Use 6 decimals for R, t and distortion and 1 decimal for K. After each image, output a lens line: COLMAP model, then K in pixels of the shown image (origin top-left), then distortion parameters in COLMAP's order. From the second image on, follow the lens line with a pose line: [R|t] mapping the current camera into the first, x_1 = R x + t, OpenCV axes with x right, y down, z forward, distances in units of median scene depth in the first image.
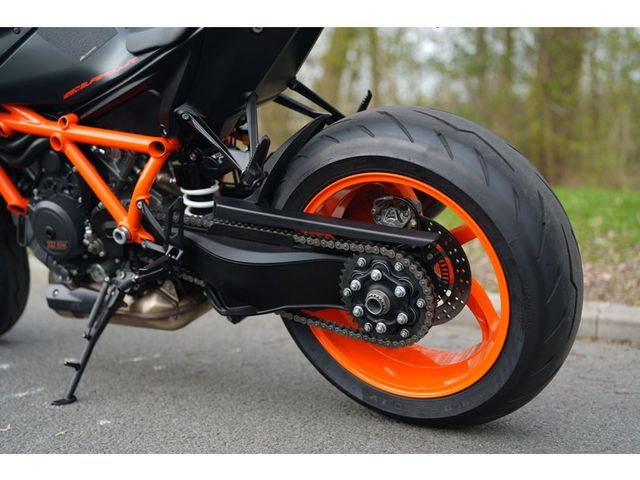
lens RADIAL K [[886.7, 0, 320.0], [0, 886.7, 240.0], [0, 0, 1]] dist [-0.099614, 1.013688]
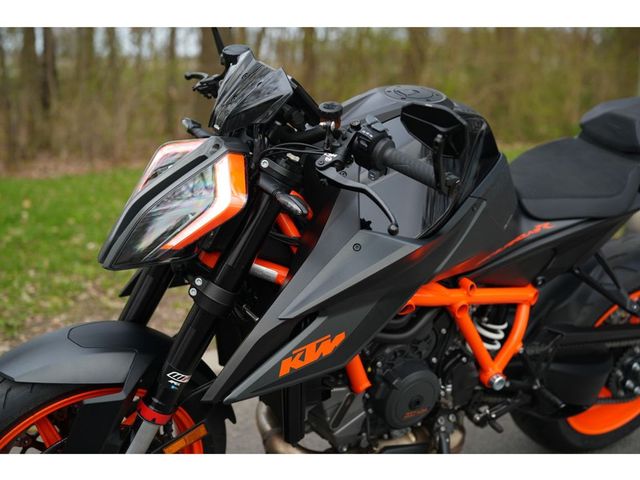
lens RADIAL K [[886.7, 0, 320.0], [0, 886.7, 240.0], [0, 0, 1]] dist [-0.099614, 1.013688]
pose [[0.396404, -0.148142, 0.906045, -1.254245], [0.085365, 0.988567, 0.124287, -0.326556], [-0.914099, 0.028077, 0.404518, 0.756403]]
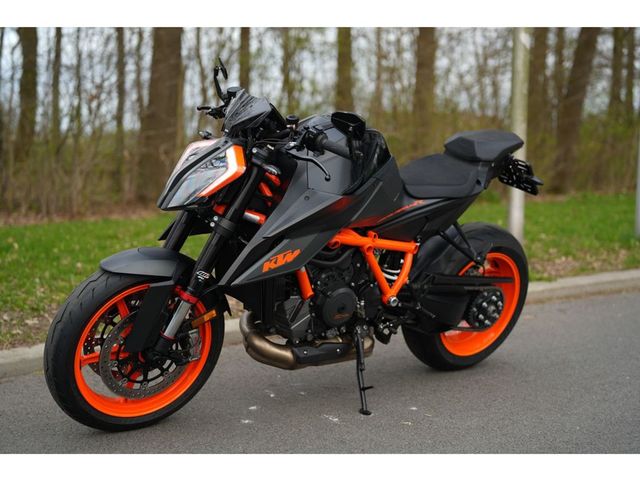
lens RADIAL K [[886.7, 0, 320.0], [0, 886.7, 240.0], [0, 0, 1]] dist [-0.099614, 1.013688]
pose [[0.320870, -0.069739, 0.944552, -1.861551], [0.083743, 0.995469, 0.045050, -0.210283], [-0.943414, 0.064644, 0.325256, 0.571100]]
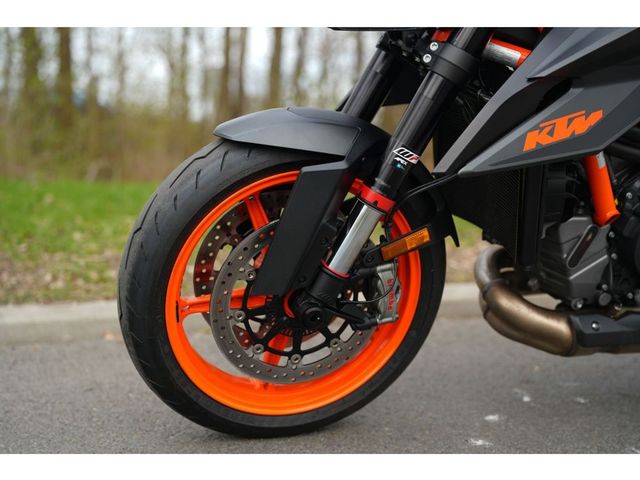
lens RADIAL K [[886.7, 0, 320.0], [0, 886.7, 240.0], [0, 0, 1]] dist [-0.099614, 1.013688]
pose [[0.567026, -0.056754, 0.821742, -1.223876], [0.053909, 0.998042, 0.031732, -0.061397], [-0.821934, 0.026306, 0.568975, 0.859227]]
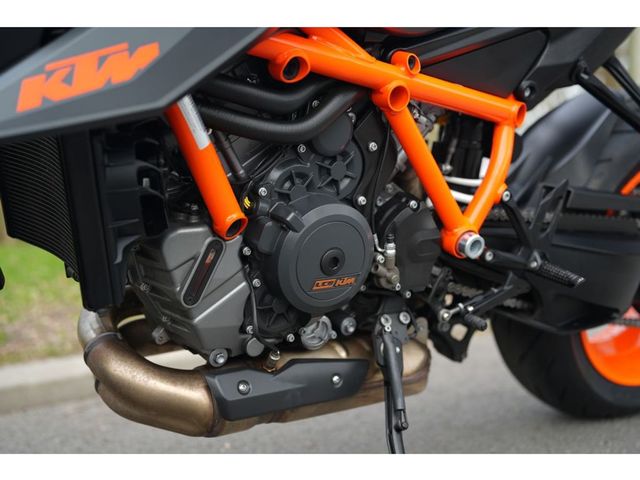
lens RADIAL K [[886.7, 0, 320.0], [0, 886.7, 240.0], [0, 0, 1]] dist [-0.099614, 1.013688]
pose [[0.382918, -0.041480, 0.922851, -0.873381], [0.139749, 0.990095, -0.013484, -0.016589], [-0.913151, 0.134131, 0.384922, 0.847318]]
